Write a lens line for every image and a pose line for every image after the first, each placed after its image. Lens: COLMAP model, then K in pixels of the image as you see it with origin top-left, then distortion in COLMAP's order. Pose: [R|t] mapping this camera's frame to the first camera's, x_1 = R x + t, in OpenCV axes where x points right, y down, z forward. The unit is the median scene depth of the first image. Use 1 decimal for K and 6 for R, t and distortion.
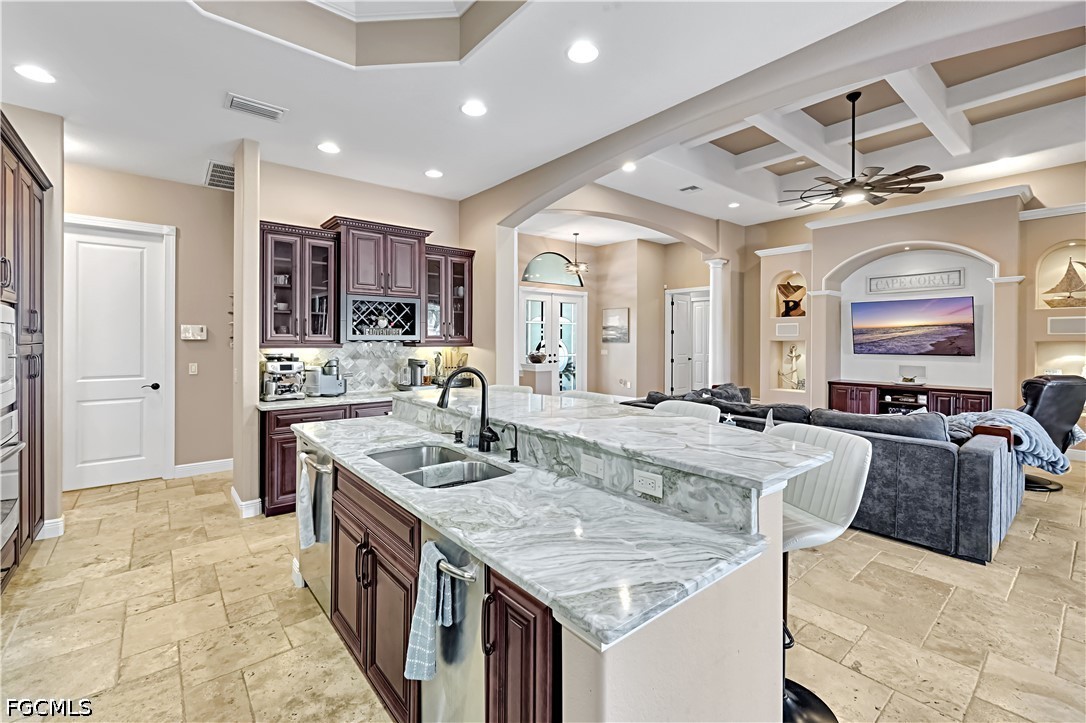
lens RADIAL K [[465.3, 0, 536.7], [0, 465.3, 341.5], [0, 0, 1]] dist [-0.000296, -0.000065]
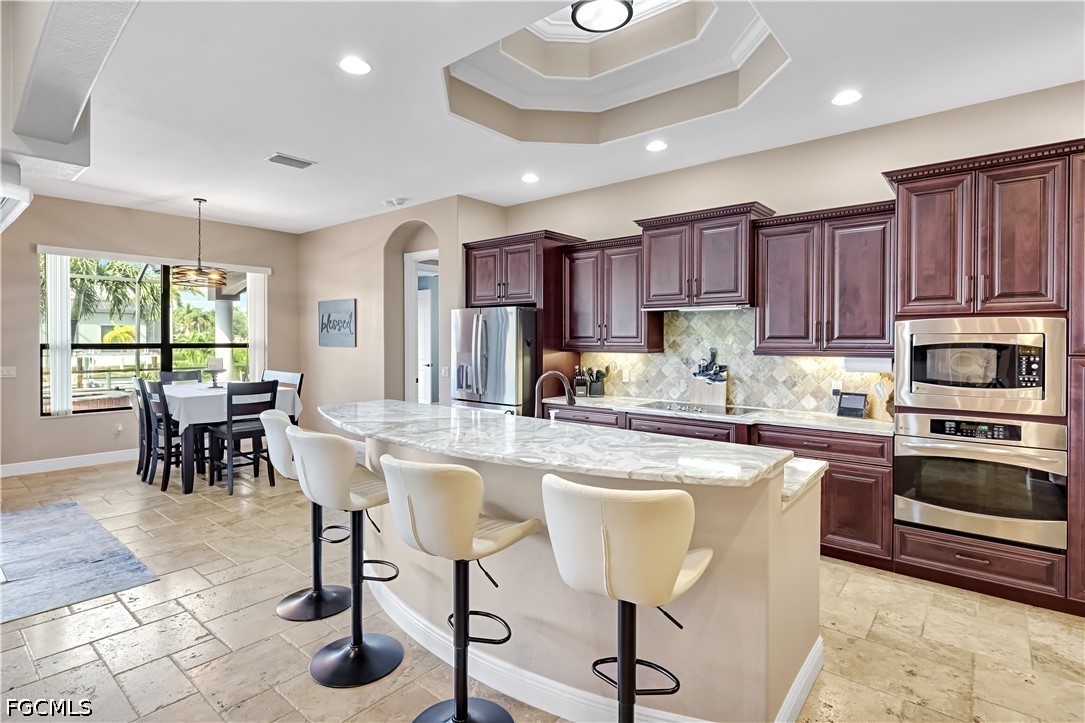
lens RADIAL K [[533.6, 0, 538.4], [0, 533.6, 343.6], [0, 0, 1]] dist [-0.002076, -0.000311]
pose [[-0.981930, -0.000993, -0.189242, 0.042588], [-0.002888, 0.999948, 0.009737, -0.009635], [0.189223, 0.010108, -0.981882, 0.734904]]
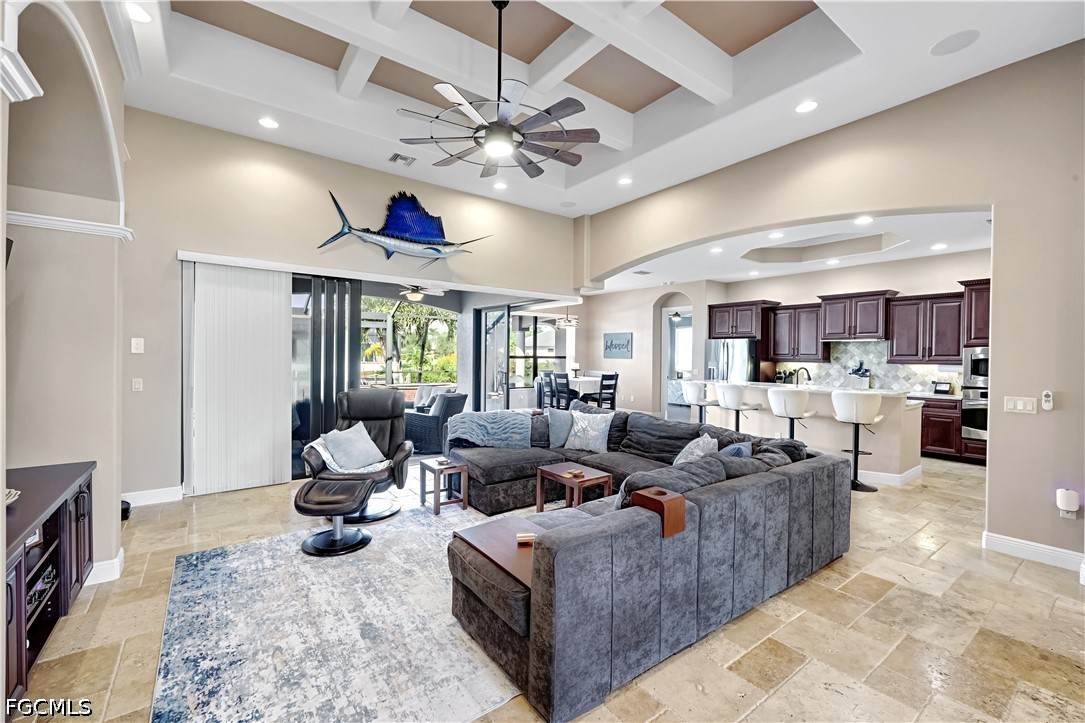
lens RADIAL K [[451.8, 0, 538.1], [0, 451.8, 358.8], [0, 0, 1]] dist [0.000094, -0.000077]
pose [[-0.998774, -0.010339, 0.048411, 0.455673], [-0.009773, 0.999881, 0.011920, -0.007189], [-0.048528, 0.011433, -0.998756, 1.287085]]
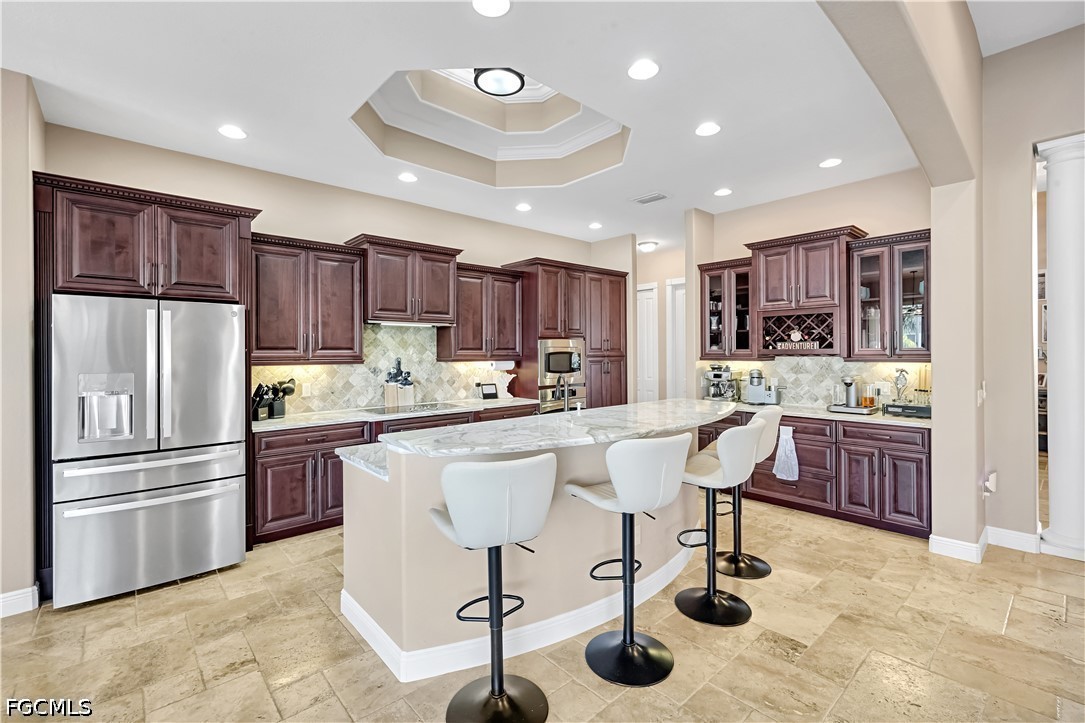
lens RADIAL K [[471.1, 0, 544.2], [0, 471.1, 357.6], [0, 0, 1]] dist [-0.000574, -0.000135]
pose [[0.046339, 0.009108, -0.998884, 0.424725], [0.002526, 0.999954, 0.009235, -0.004072], [0.998923, -0.002951, 0.046314, 0.281867]]
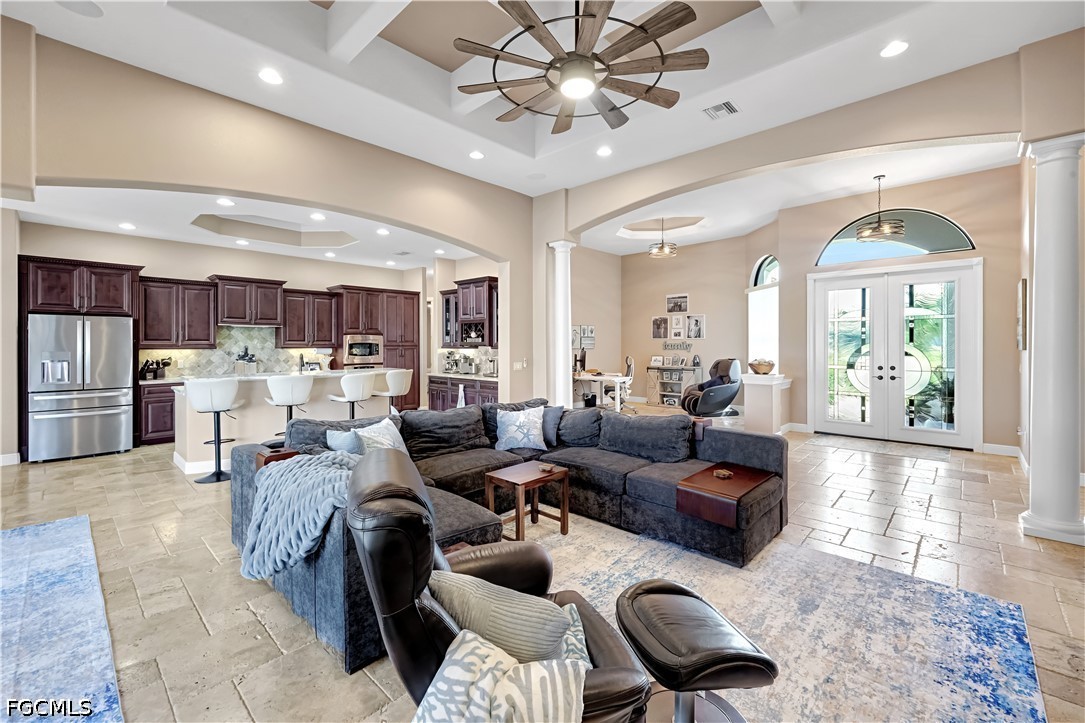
lens RADIAL K [[449.3, 0, 544.1], [0, 449.3, 349.1], [0, 0, 1]] dist [-0.001505, -0.000242]
pose [[0.135652, 0.011182, -0.990693, 0.927085], [-0.003026, 0.999936, 0.010872, -0.004018], [0.990752, 0.001523, 0.135677, 0.690050]]
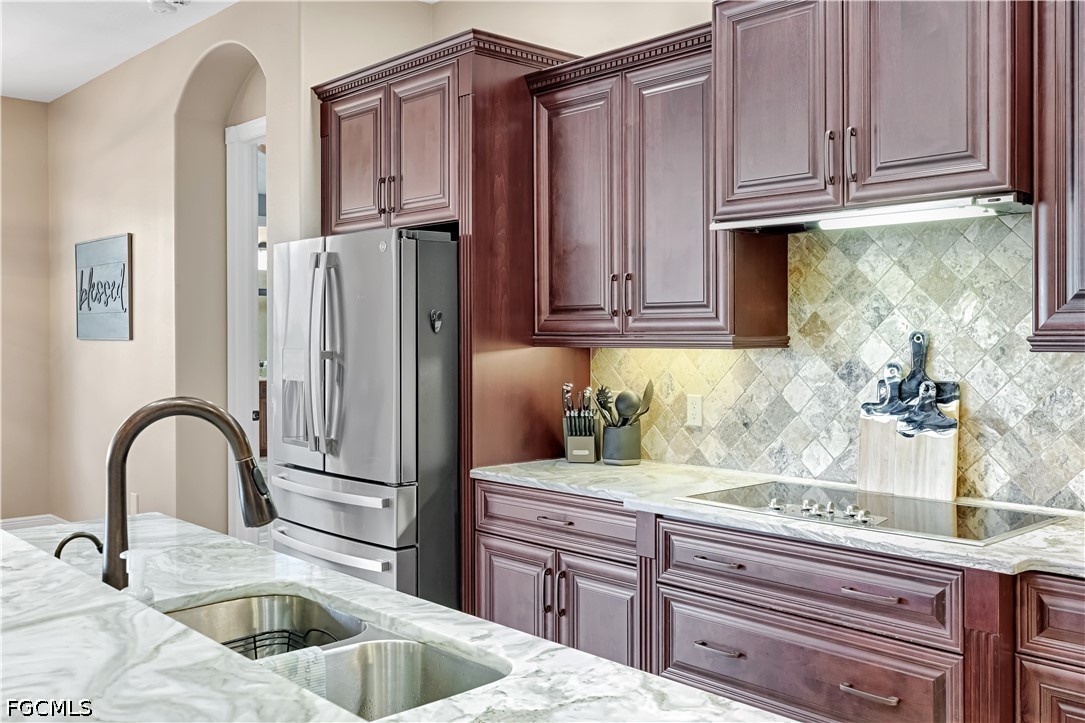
lens RADIAL K [[991.1, 0, 541.6], [0, 991.1, 337.5], [0, 0, 1]] dist [0.005582, 0.005812]
pose [[-0.998313, 0.000162, -0.058059, -0.115418], [-0.000052, 0.999993, 0.003675, 0.002624], [0.058060, 0.003672, -0.998306, 0.535880]]
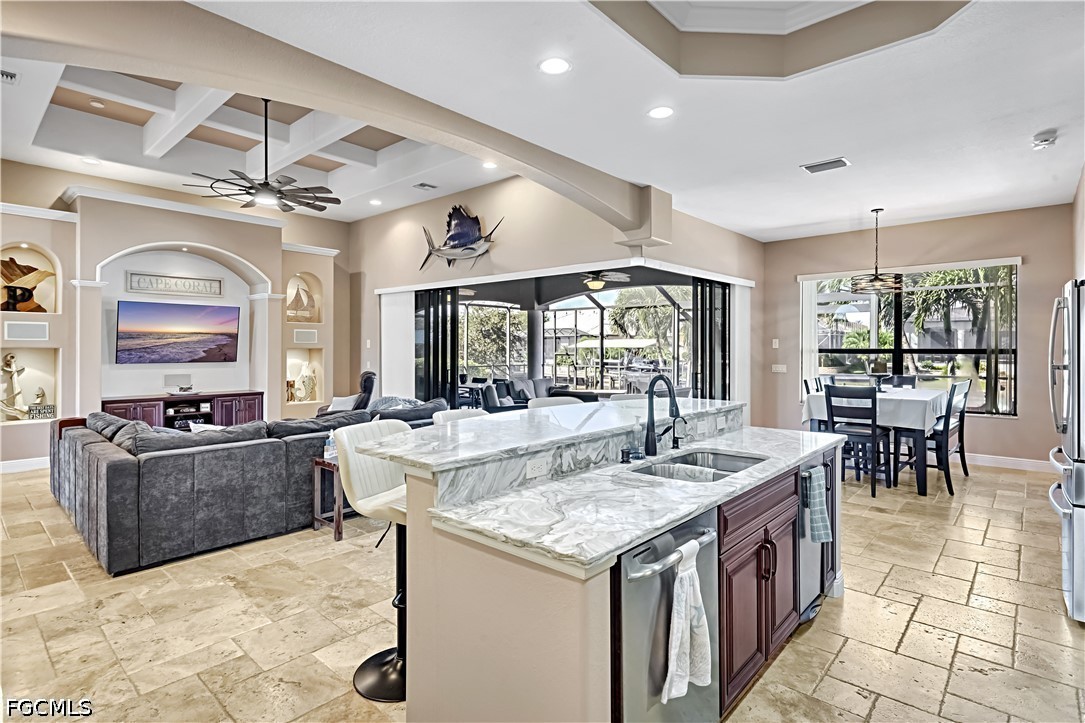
lens RADIAL K [[545.8, 0, 546.7], [0, 545.8, 348.0], [0, 0, 1]] dist [0.000644, 0.000838]
pose [[-0.154402, -0.002215, 0.988006, -0.417280], [0.000826, 0.999997, 0.002371, -0.003181], [-0.988008, 0.001183, -0.154400, 0.461942]]
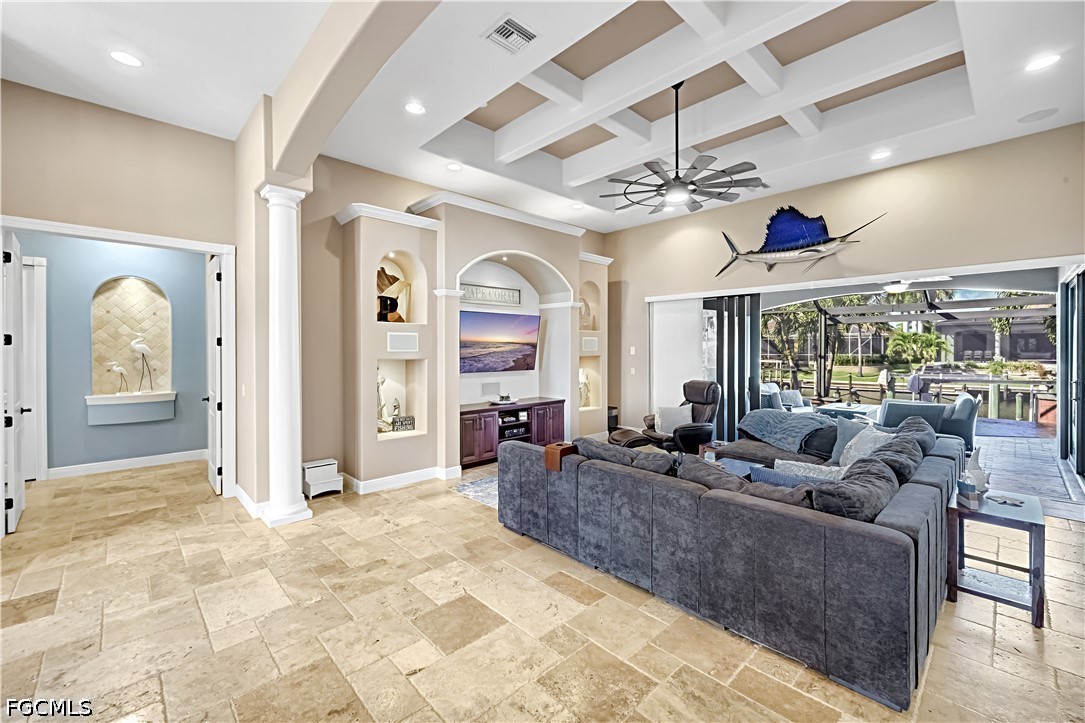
lens RADIAL K [[449.3, 0, 544.1], [0, 449.3, 349.1], [0, 0, 1]] dist [-0.001505, -0.000242]
pose [[-0.077446, -0.000097, 0.996997, -0.118769], [0.005868, 0.999983, 0.000554, -0.017898], [-0.996979, 0.005893, -0.077444, 1.021328]]
